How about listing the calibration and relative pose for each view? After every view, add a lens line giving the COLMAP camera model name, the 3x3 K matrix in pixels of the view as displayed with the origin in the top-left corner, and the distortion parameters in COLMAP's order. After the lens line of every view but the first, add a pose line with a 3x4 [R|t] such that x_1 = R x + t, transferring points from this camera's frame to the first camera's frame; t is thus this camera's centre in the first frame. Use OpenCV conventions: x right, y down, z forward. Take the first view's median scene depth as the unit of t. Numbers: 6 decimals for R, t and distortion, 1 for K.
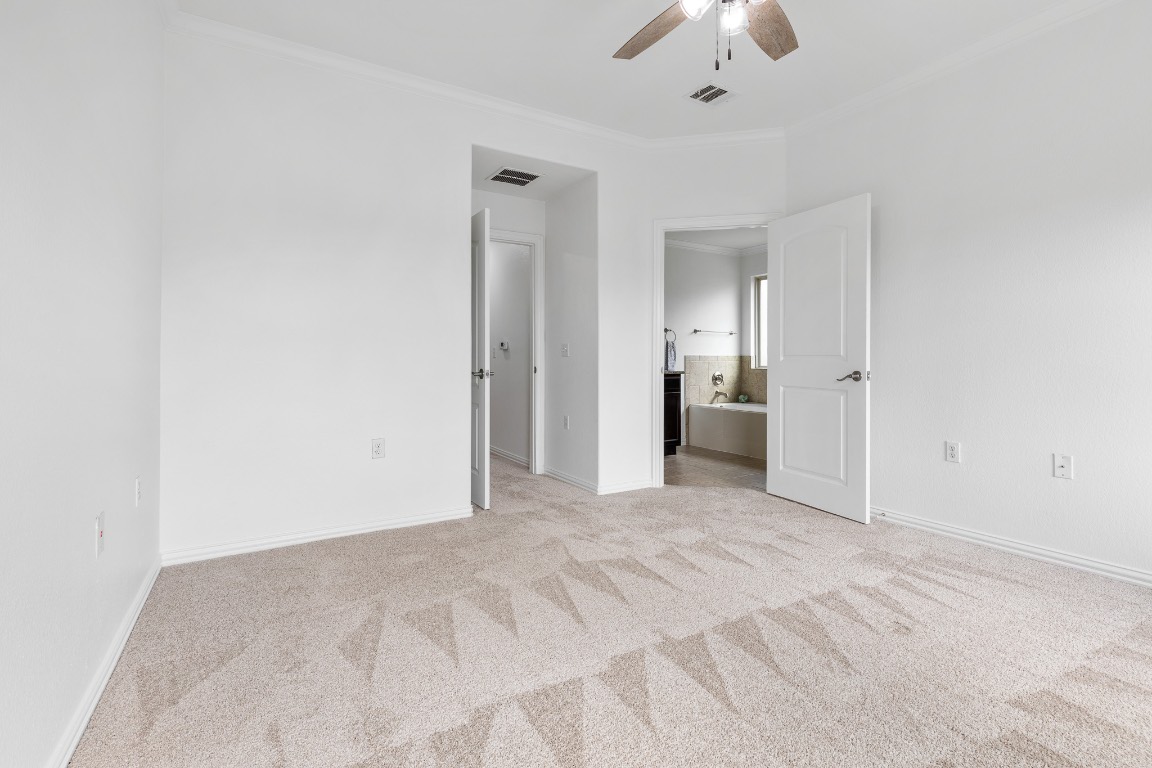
lens RADIAL K [[518.7, 0, 578.9], [0, 518.7, 369.4], [0, 0, 1]] dist [0.002540, -0.000700]
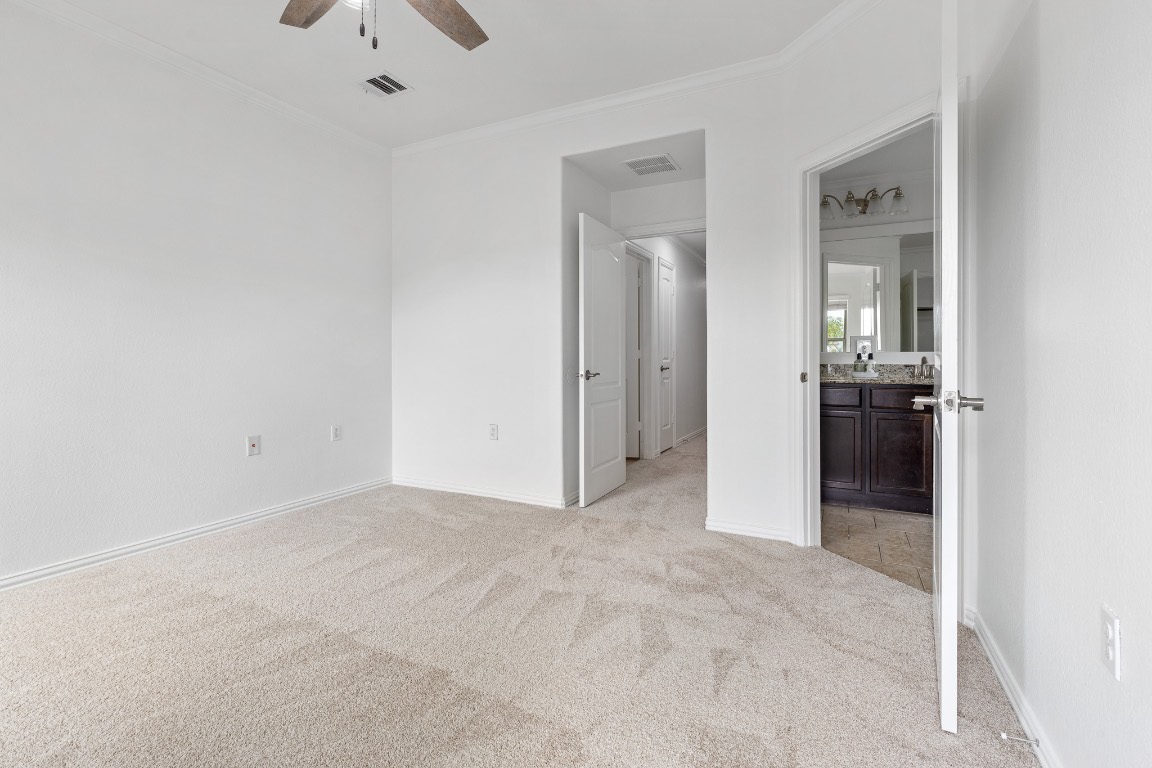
lens RADIAL K [[518.7, 0, 578.9], [0, 518.7, 369.4], [0, 0, 1]] dist [0.002540, -0.000700]
pose [[0.529998, 0.014845, -0.847869, 0.732997], [-0.015789, 0.999846, 0.007637, -0.010146], [0.847852, 0.009339, 0.530151, 0.480673]]
